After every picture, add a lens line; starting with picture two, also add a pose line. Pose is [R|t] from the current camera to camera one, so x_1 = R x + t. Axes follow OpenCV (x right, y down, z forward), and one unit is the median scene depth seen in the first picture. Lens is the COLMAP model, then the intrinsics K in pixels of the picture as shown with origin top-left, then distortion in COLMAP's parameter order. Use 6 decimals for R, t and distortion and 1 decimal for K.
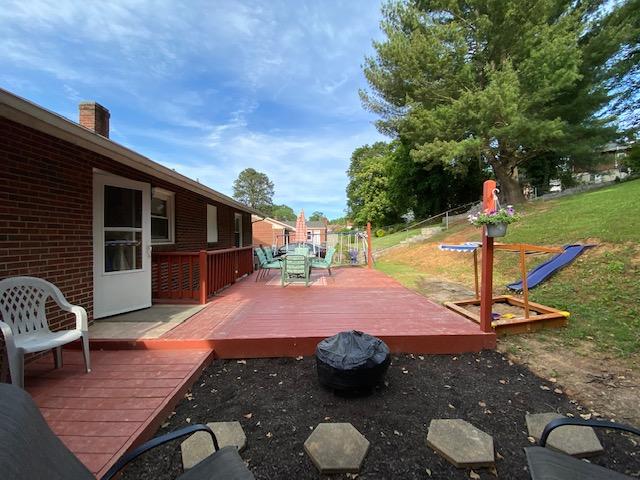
lens RADIAL K [[264.8, 0, 320.0], [0, 264.8, 240.0], [0, 0, 1]] dist [0.037124, -0.029057]
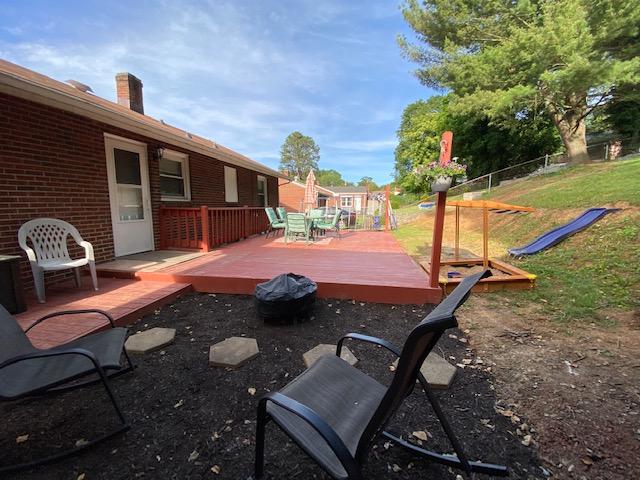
lens RADIAL K [[264.8, 0, 320.0], [0, 264.8, 240.0], [0, 0, 1]] dist [0.037124, -0.029057]
pose [[0.981870, 0.040568, -0.185161, 0.291424], [-0.016900, 0.991675, 0.127653, 0.031987], [0.188798, -0.122209, 0.974382, -0.042192]]
